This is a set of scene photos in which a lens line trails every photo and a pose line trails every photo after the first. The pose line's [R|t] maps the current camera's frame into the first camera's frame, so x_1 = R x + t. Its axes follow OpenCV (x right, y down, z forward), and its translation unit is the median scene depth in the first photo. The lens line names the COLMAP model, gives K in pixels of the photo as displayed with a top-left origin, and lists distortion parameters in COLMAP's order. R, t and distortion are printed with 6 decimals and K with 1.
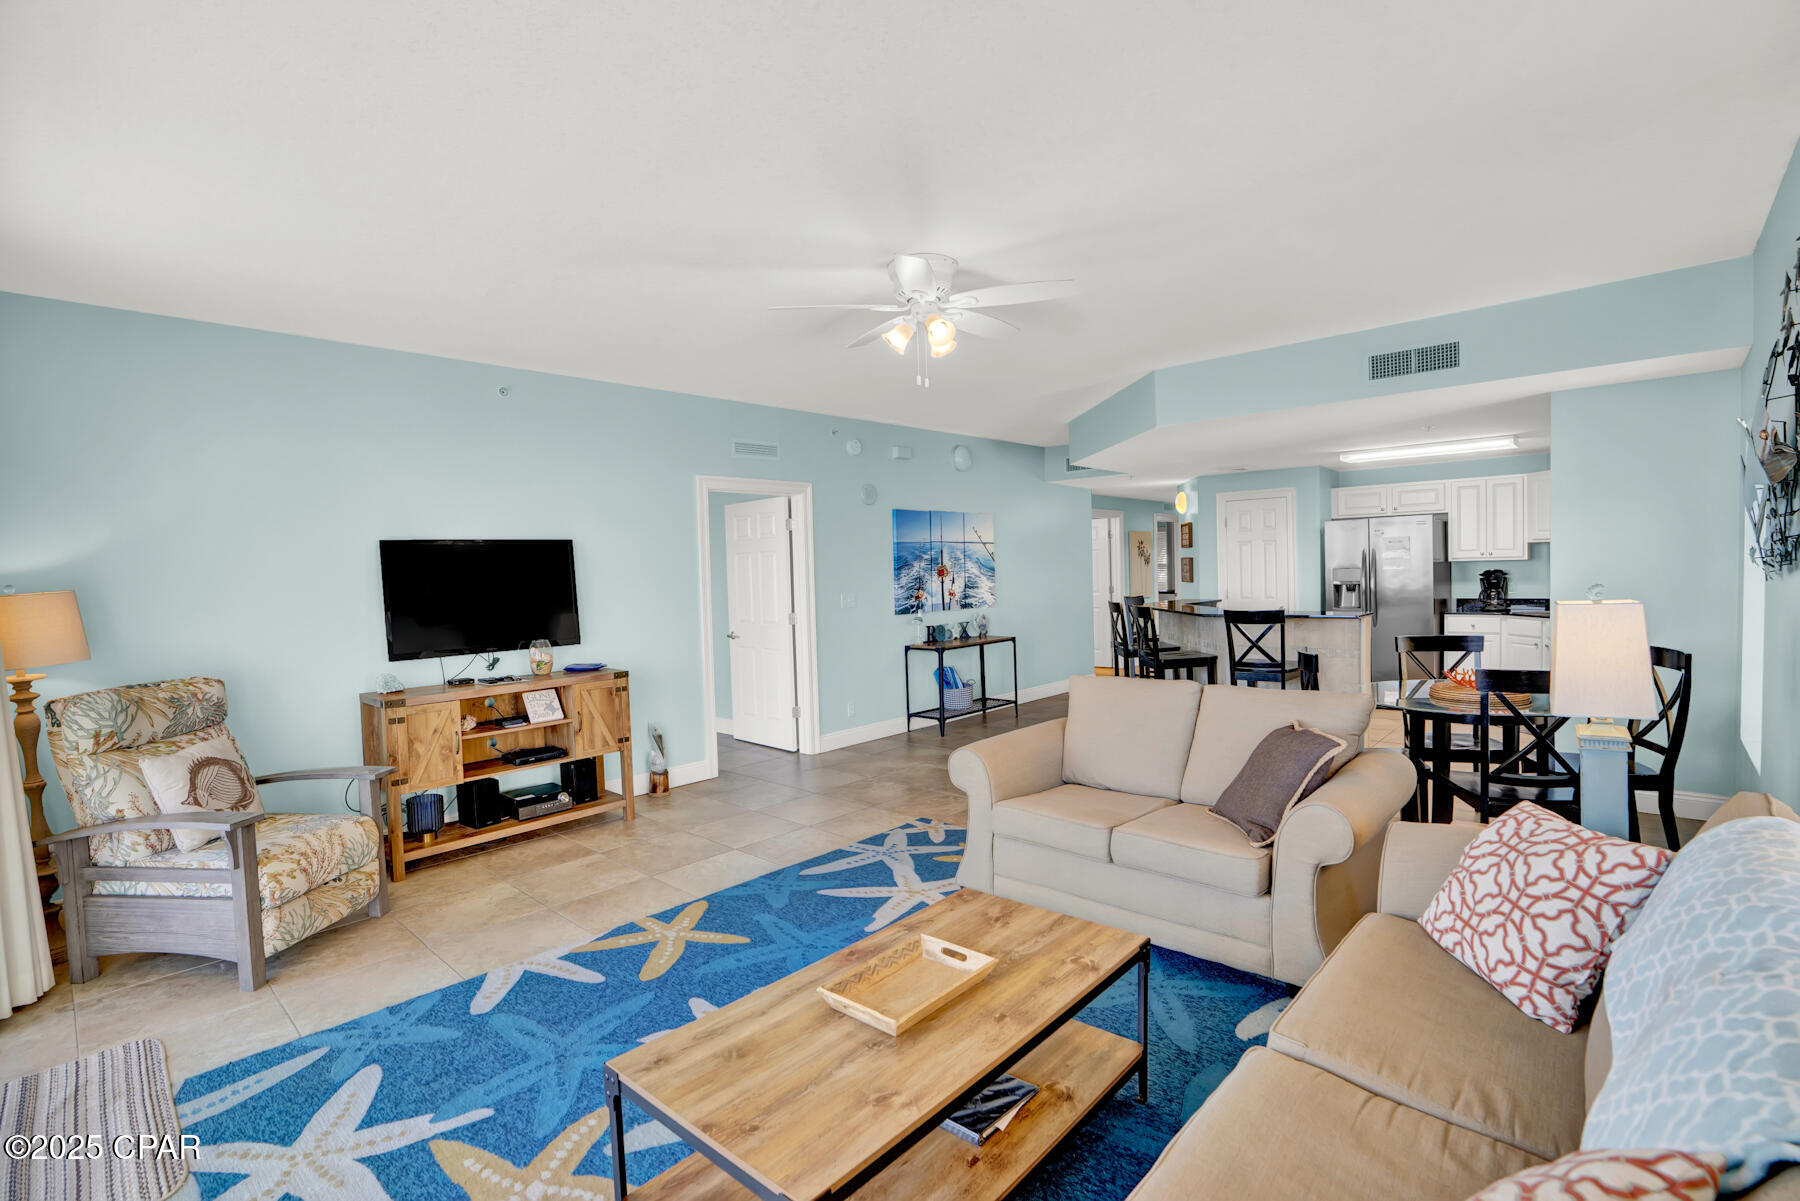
lens RADIAL K [[833.0, 0, 894.7], [0, 833.0, 611.2], [0, 0, 1]] dist [-0.058371, 0.020539]
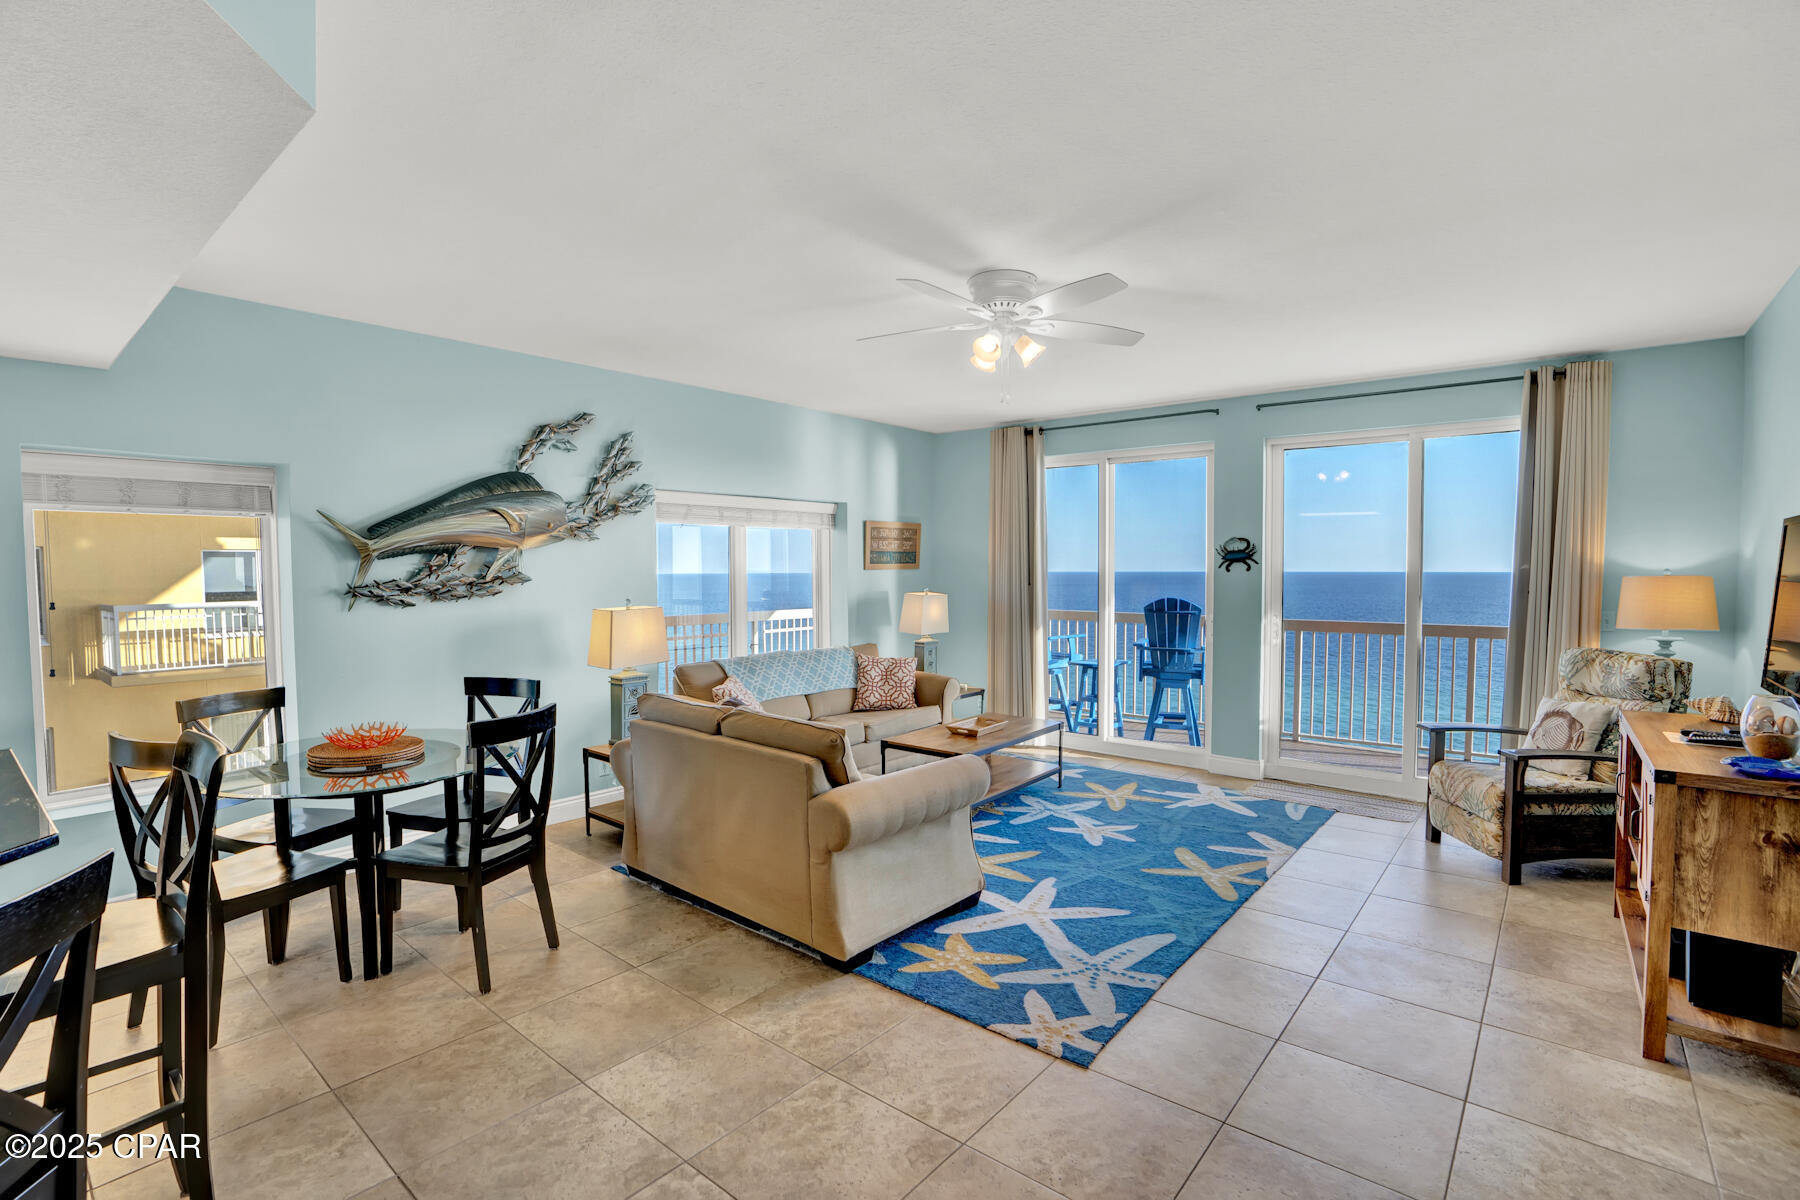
lens RADIAL K [[833.0, 0, 894.9], [0, 833.0, 603.2], [0, 0, 1]] dist [-0.058371, 0.020539]
pose [[-0.997870, 0.033604, -0.055915, 0.144297], [0.028083, 0.994913, 0.096745, -0.077788], [0.058882, 0.094969, -0.993737, 1.239007]]
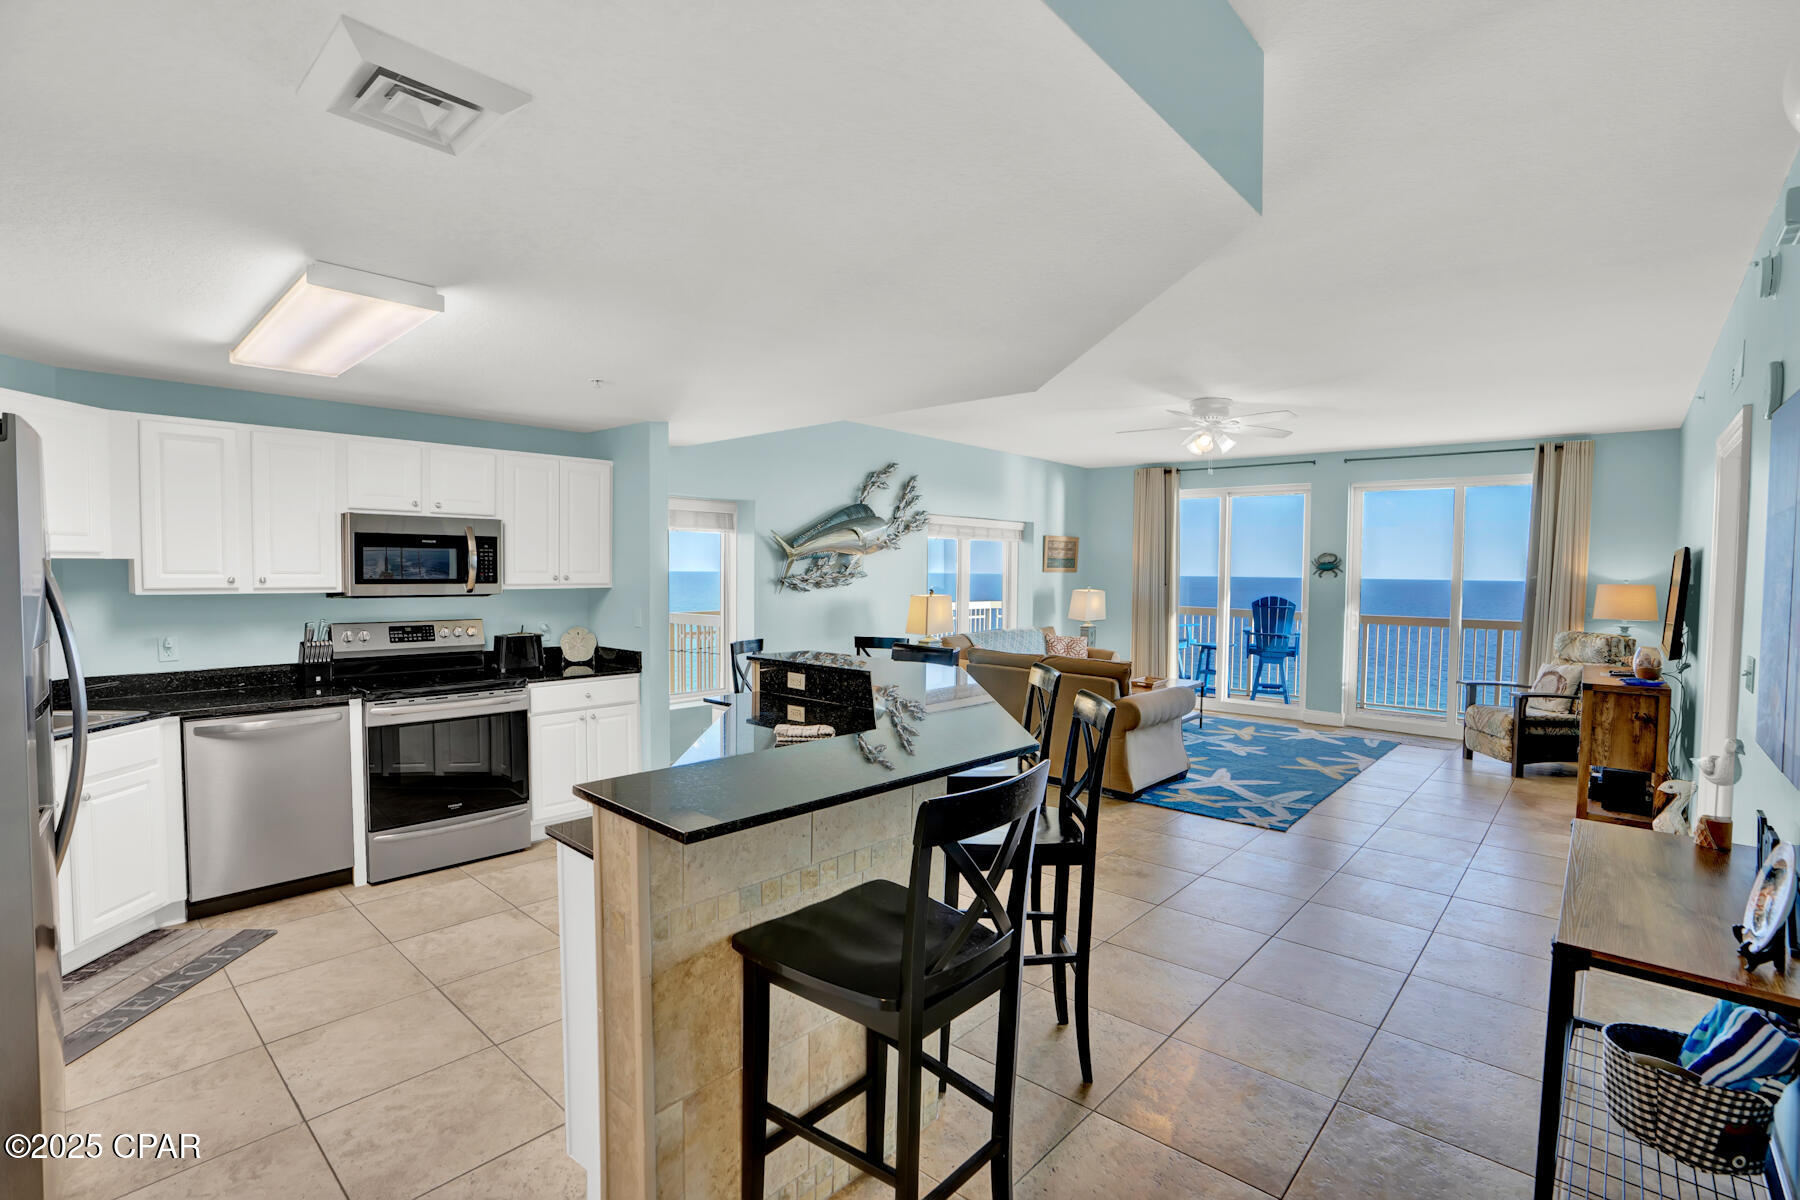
lens RADIAL K [[833.0, 0, 899.3], [0, 833.0, 602.4], [0, 0, 1]] dist [-0.058371, 0.020539]
pose [[-0.999569, 0.017423, -0.023617, 0.437693], [0.015099, 0.995340, 0.095241, -0.109263], [0.025166, 0.094843, -0.995174, 1.642794]]
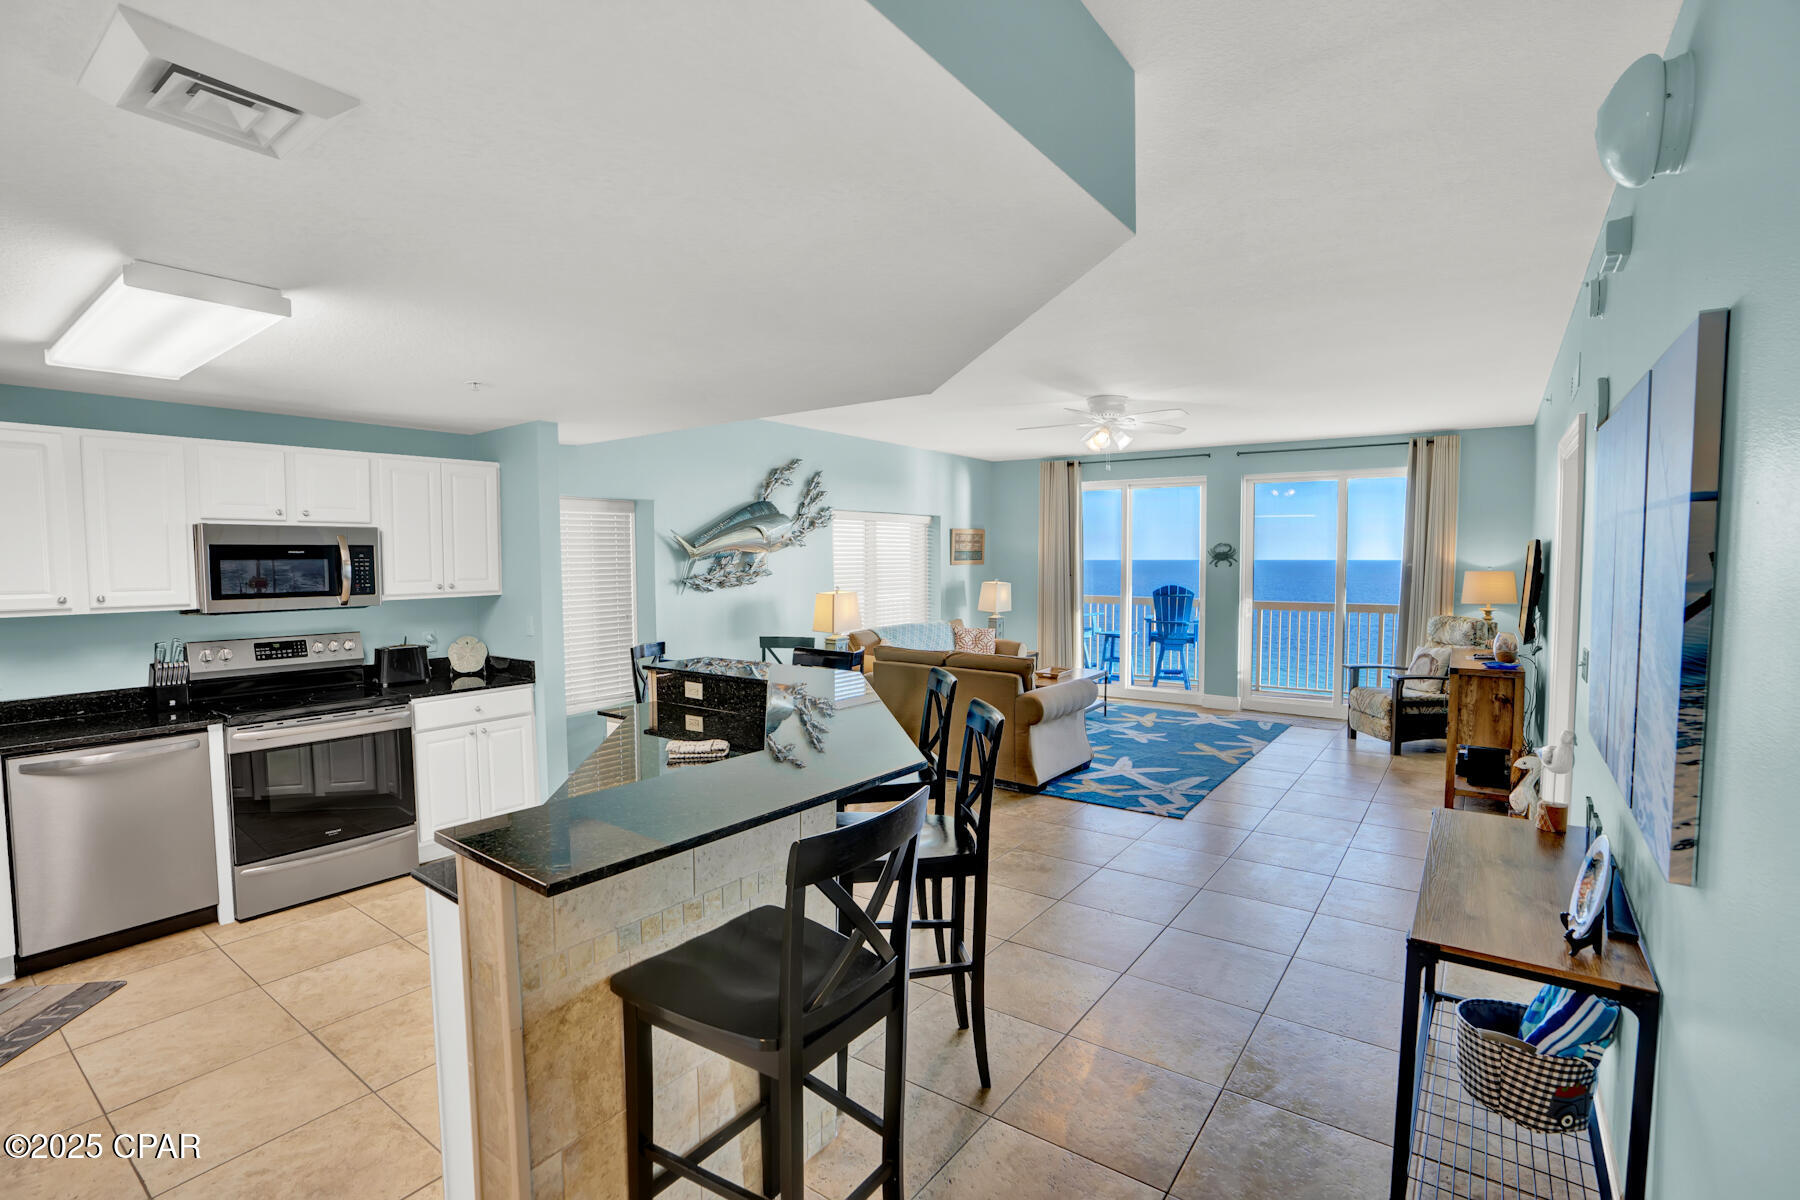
lens RADIAL K [[833.0, 0, 900.3], [0, 833.0, 602.6], [0, 0, 1]] dist [-0.058371, 0.020539]
pose [[-0.991526, 0.038499, -0.124076, 0.422685], [0.024542, 0.993393, 0.112111, -0.122403], [0.127573, 0.108116, -0.985919, 1.638184]]
